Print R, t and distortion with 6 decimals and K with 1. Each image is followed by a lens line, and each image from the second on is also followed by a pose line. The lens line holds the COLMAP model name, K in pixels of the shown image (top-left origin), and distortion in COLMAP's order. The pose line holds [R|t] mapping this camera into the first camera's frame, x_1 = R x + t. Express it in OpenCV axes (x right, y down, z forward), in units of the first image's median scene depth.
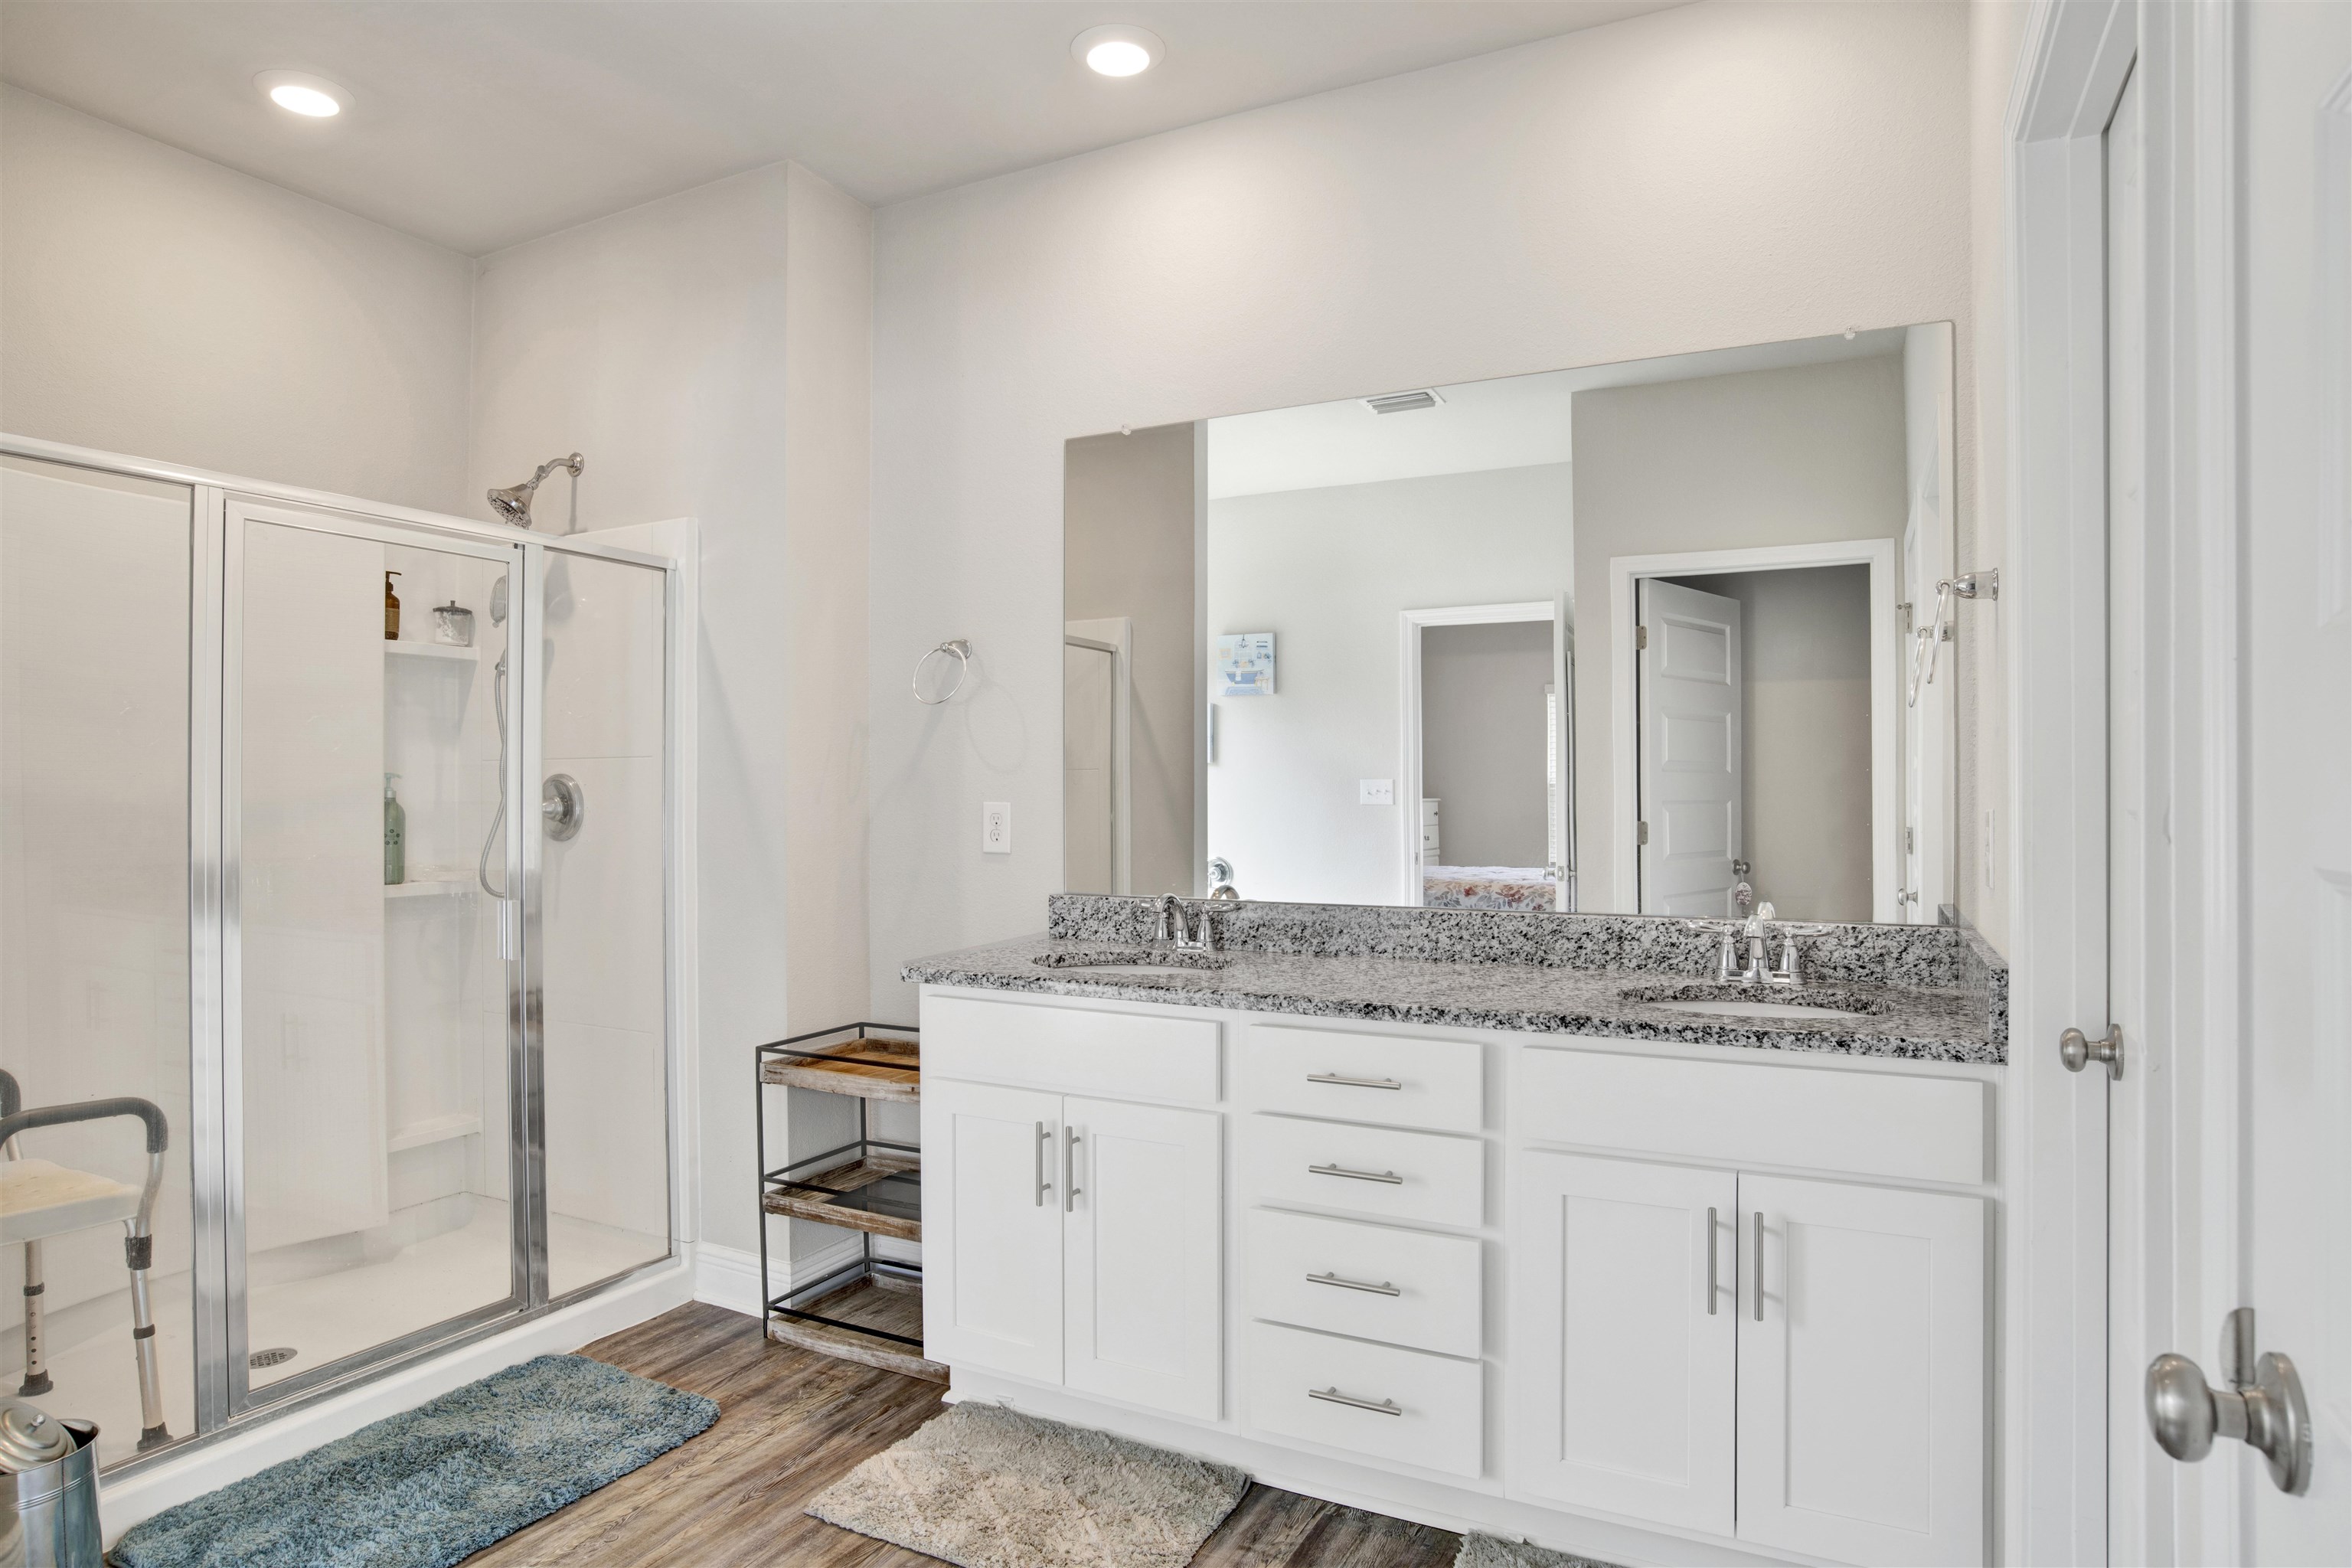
lens RADIAL K [[1283.0, 0, 1181.3], [0, 1283.0, 782.2], [0, 0, 1]] dist [-0.056016, 0.010779]
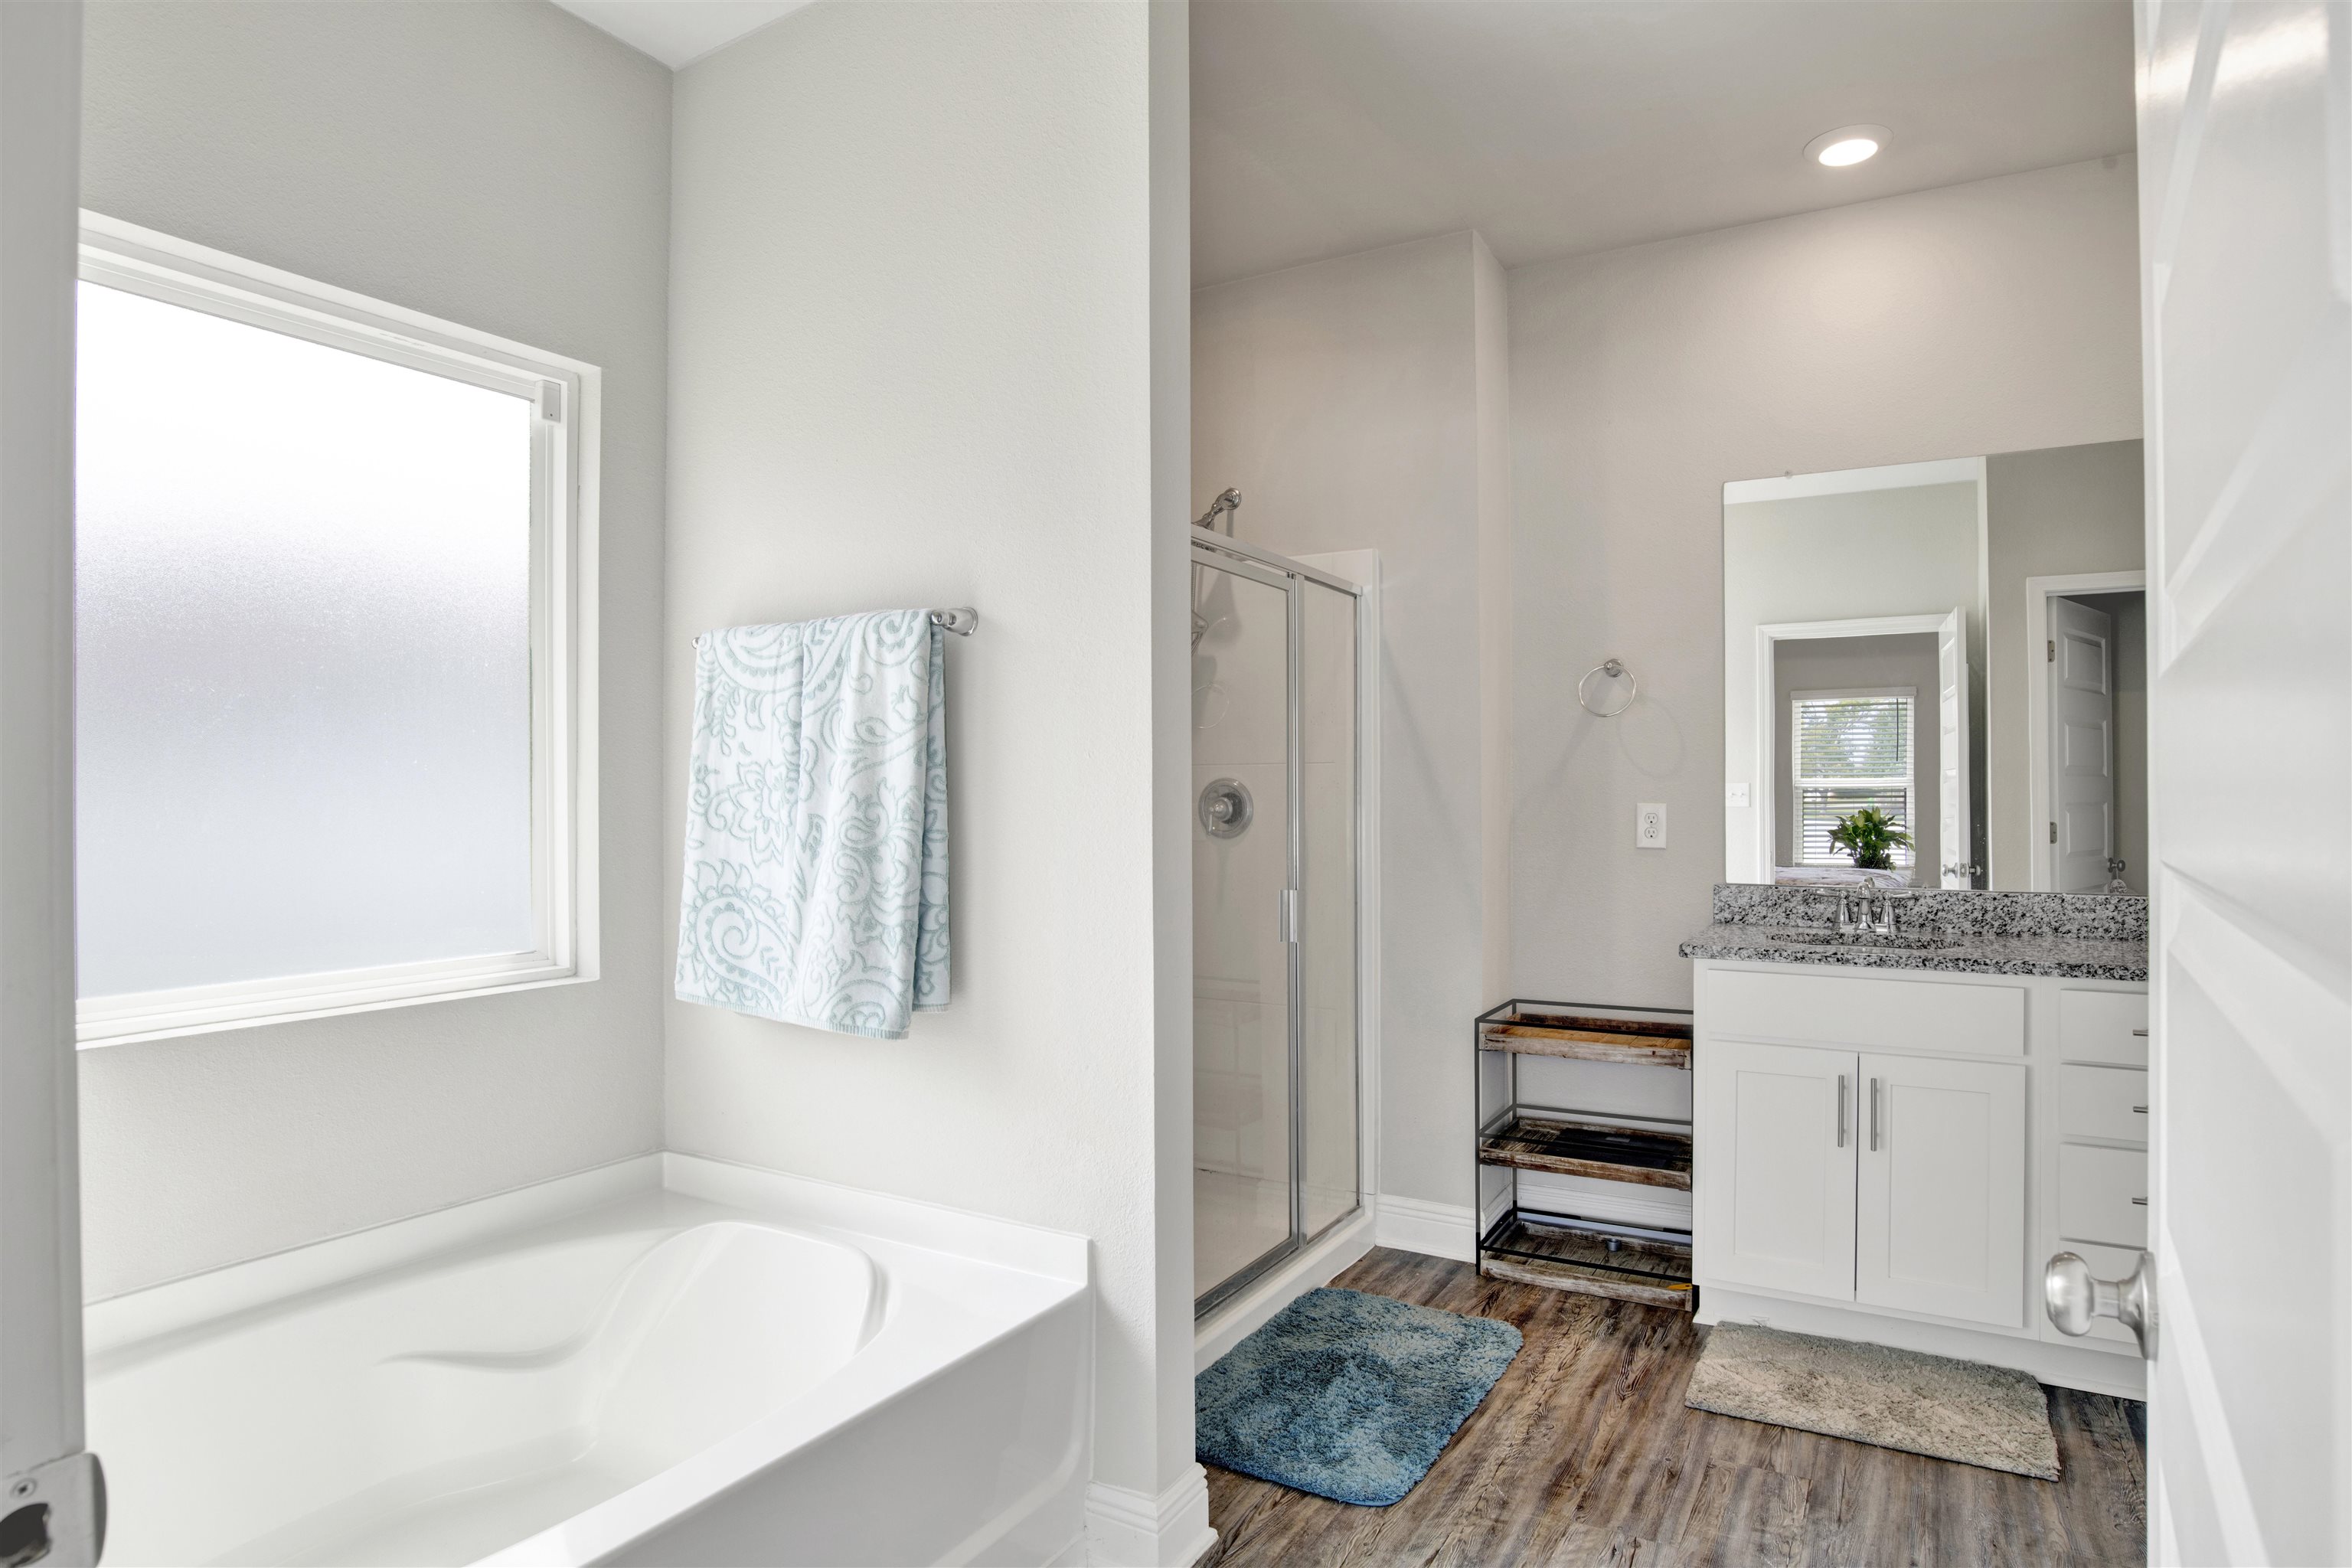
lens RADIAL K [[1283.0, 0, 1169.1], [0, 1283.0, 794.1], [0, 0, 1]] dist [-0.056016, 0.010779]
pose [[0.999071, 0.000702, -0.043090, -0.584694], [-0.000401, 0.999975, 0.006999, 0.000031], [0.043094, -0.006975, 0.999047, -0.155343]]
